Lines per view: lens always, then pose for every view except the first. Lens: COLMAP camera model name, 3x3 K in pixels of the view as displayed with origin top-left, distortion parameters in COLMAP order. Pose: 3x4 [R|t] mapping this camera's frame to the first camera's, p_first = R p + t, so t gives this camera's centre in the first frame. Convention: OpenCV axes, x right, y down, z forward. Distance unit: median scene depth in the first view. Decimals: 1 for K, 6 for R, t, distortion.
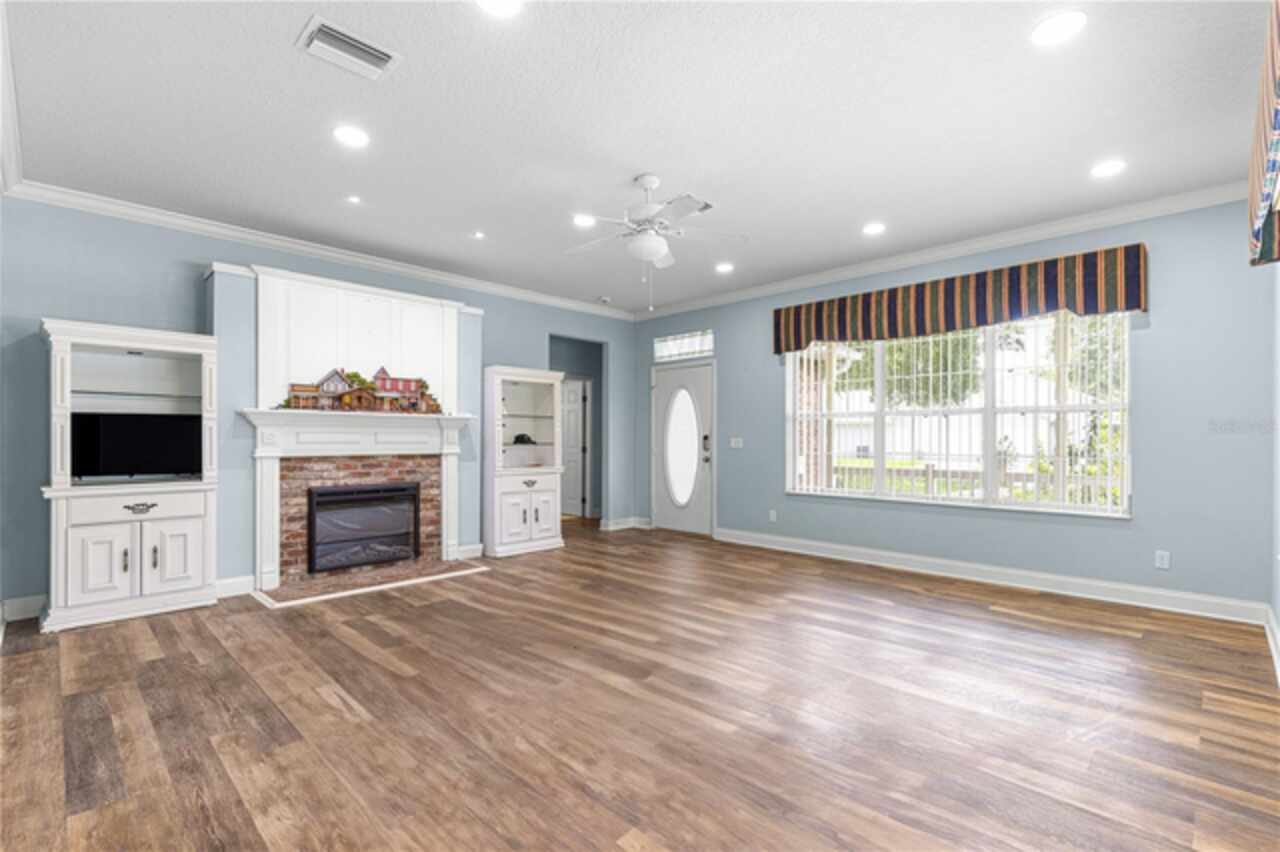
lens RADIAL K [[576.0, 0, 643.6], [0, 576.0, 439.9], [0, 0, 1]] dist [0.000183, -0.000368]
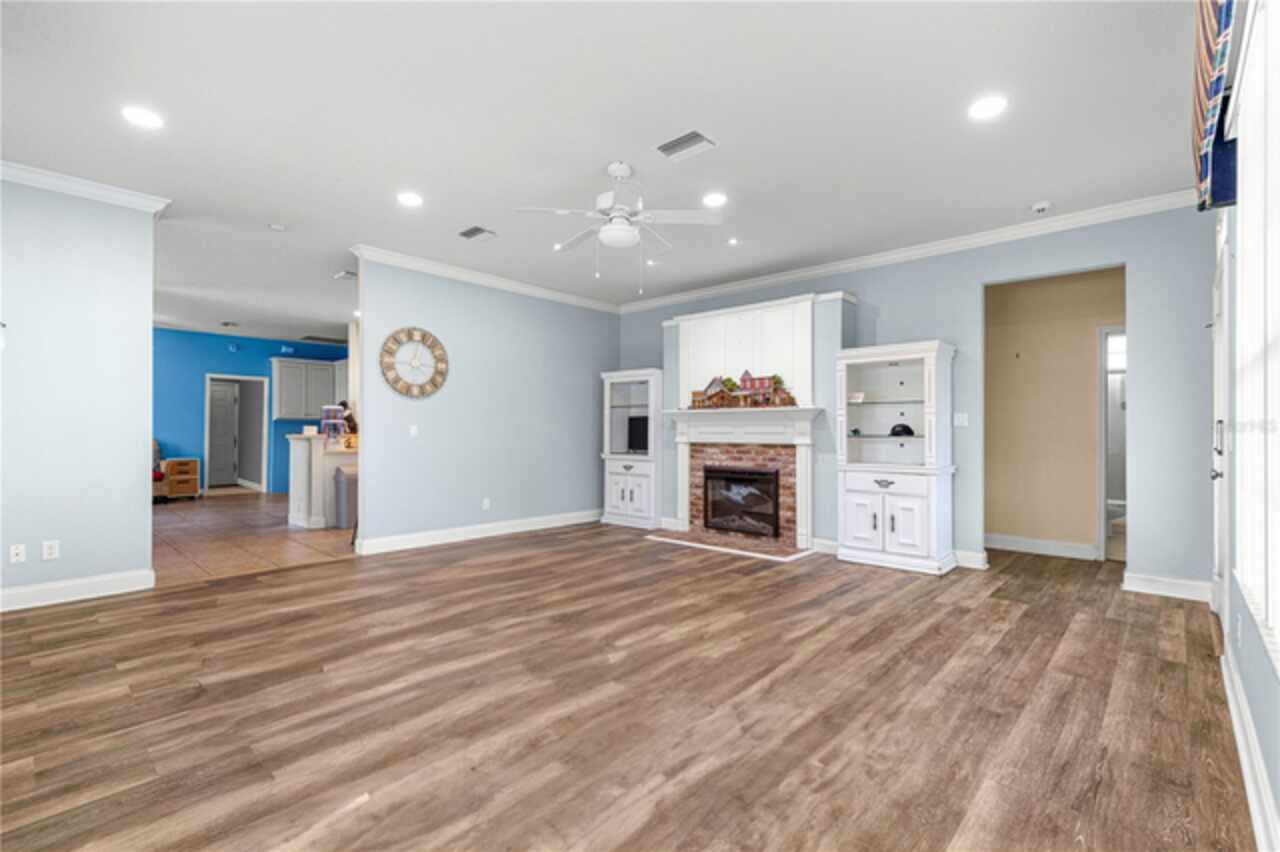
lens RADIAL K [[572.7, 0, 641.3], [0, 572.7, 430.5], [0, 0, 1]] dist [0.003055, -0.000683]
pose [[0.029260, -0.001229, -0.999571, 0.737049], [-0.000911, 0.999999, -0.001256, 0.000677], [0.999571, 0.000948, 0.029259, 0.749619]]
